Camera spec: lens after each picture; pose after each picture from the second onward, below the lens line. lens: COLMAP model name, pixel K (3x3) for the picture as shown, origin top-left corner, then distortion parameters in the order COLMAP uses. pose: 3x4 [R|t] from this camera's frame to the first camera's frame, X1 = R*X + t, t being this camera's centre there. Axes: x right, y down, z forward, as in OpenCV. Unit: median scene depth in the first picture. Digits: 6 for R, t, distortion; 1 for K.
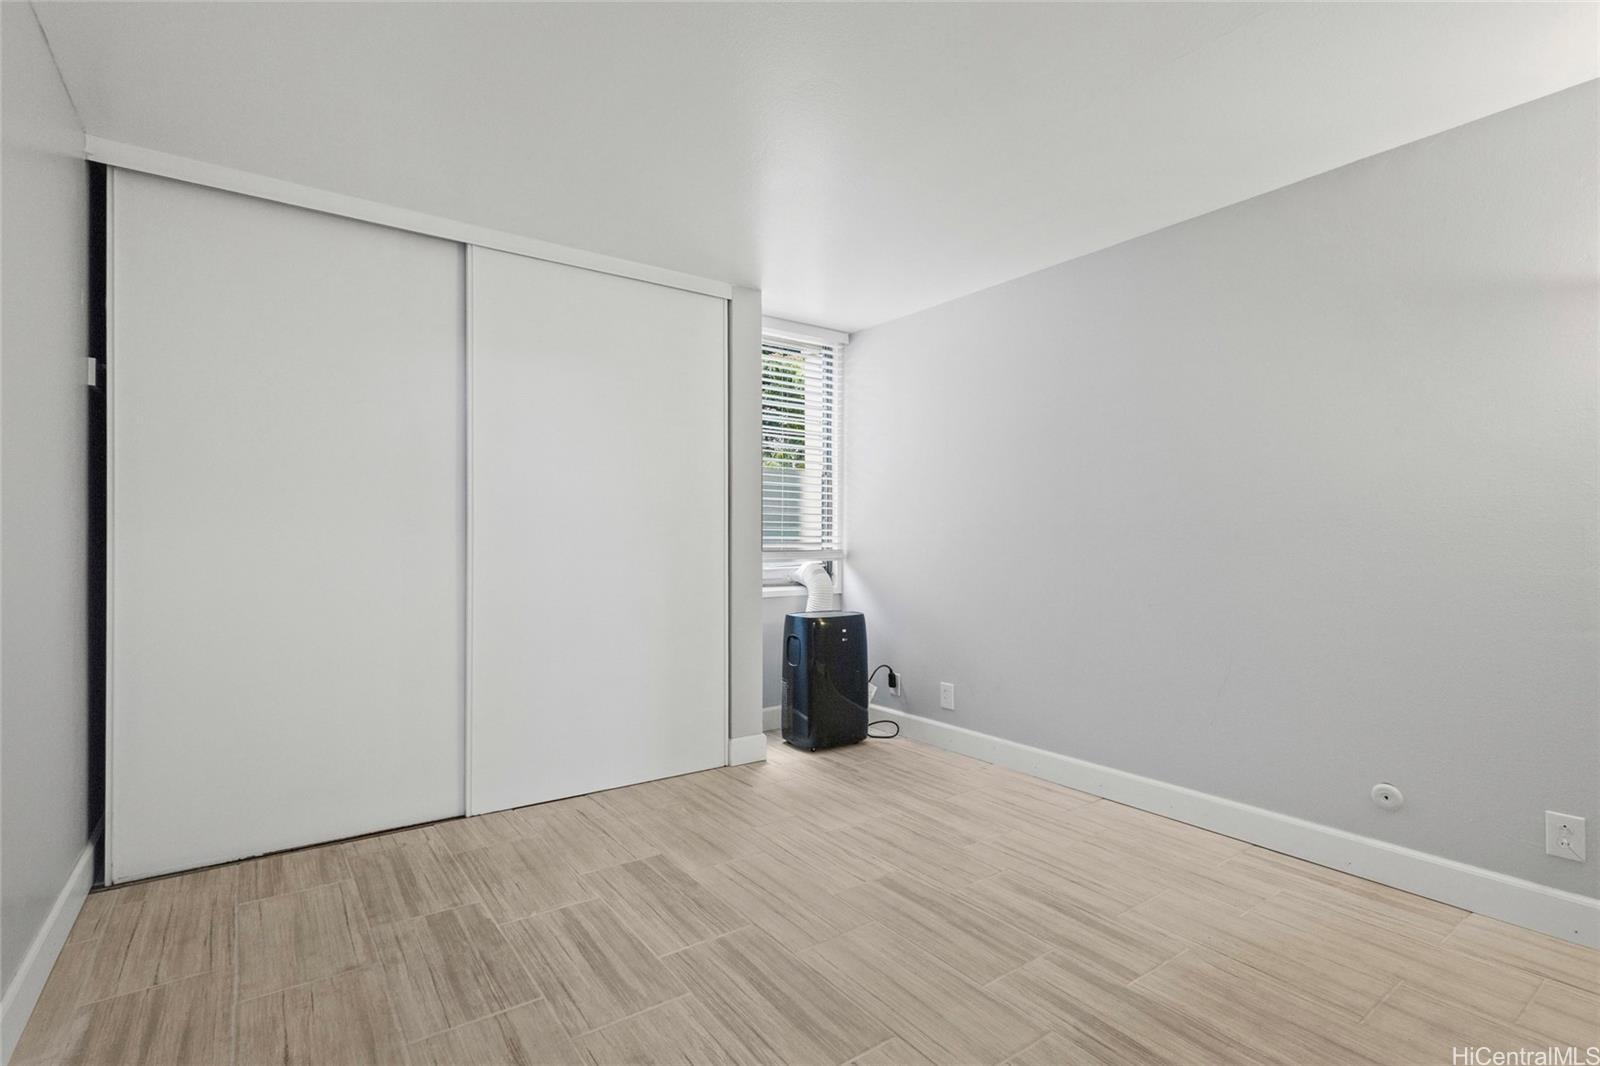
lens RADIAL K [[754.0, 0, 793.3], [0, 754.0, 529.6], [0, 0, 1]] dist [0.000679, 0.003349]
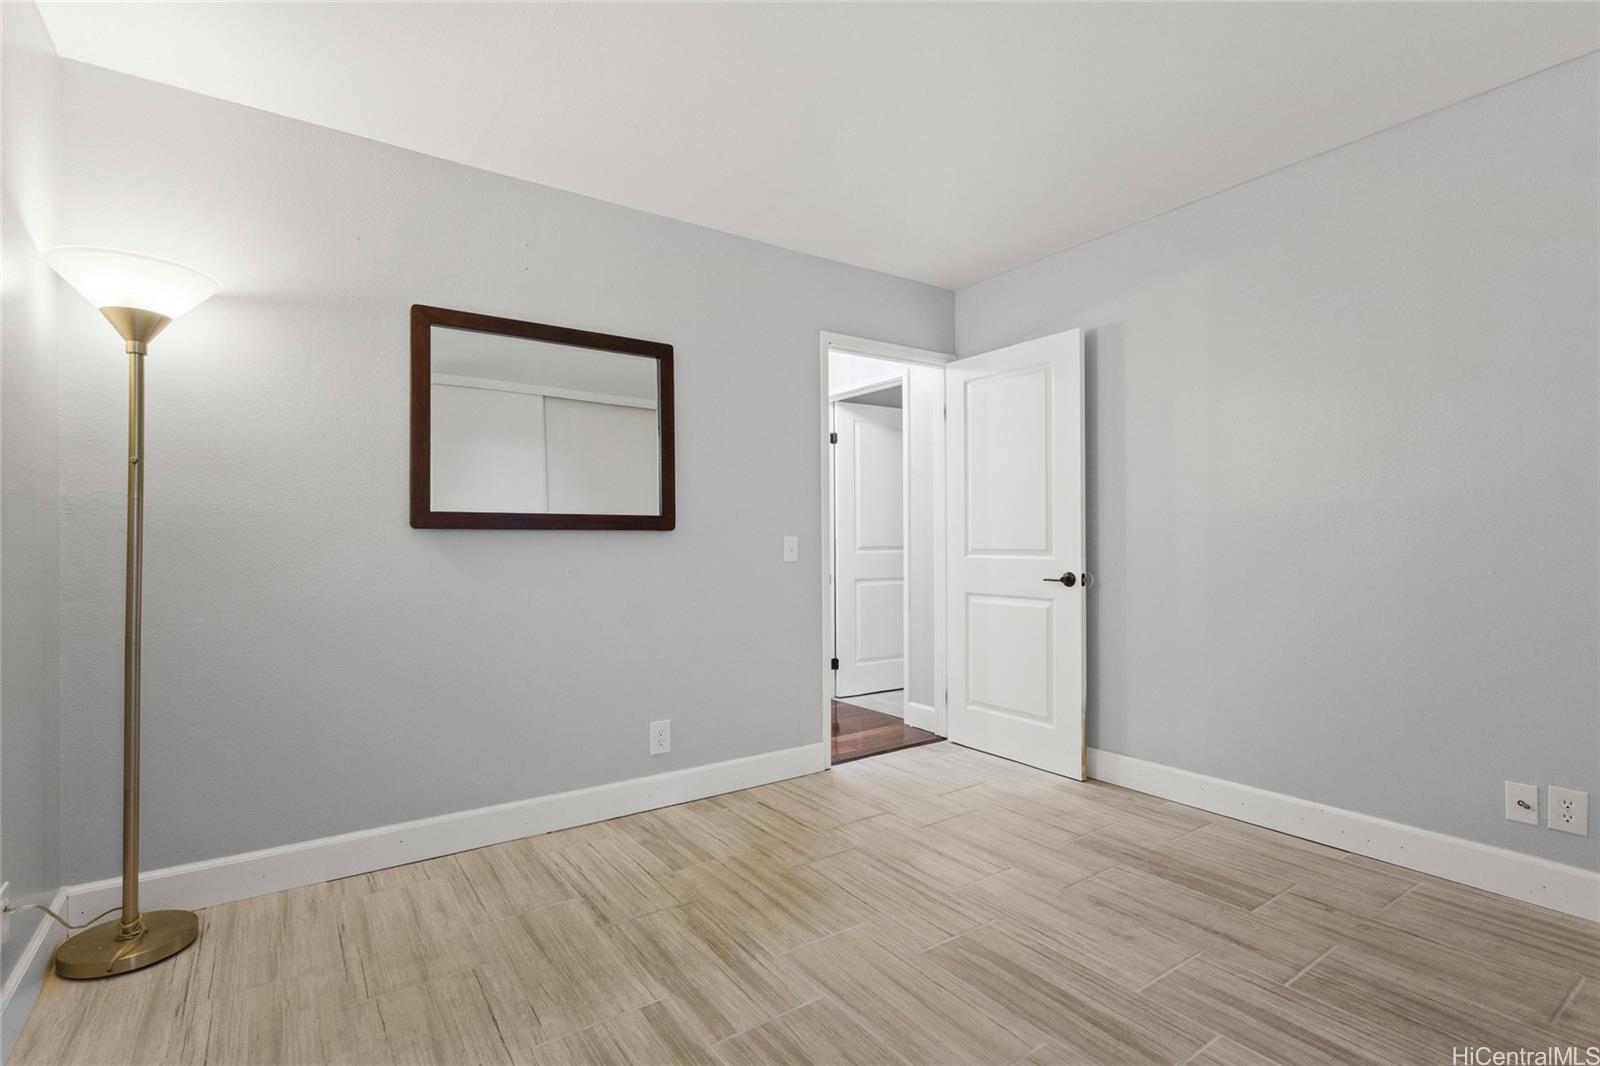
lens RADIAL K [[754.0, 0, 796.3], [0, 754.0, 540.8], [0, 0, 1]] dist [0.000679, 0.003349]
pose [[-0.999924, 0.002232, 0.012136, 0.226246], [0.002144, 0.999972, -0.007233, 0.046456], [-0.012152, -0.007206, -0.999900, 1.595820]]
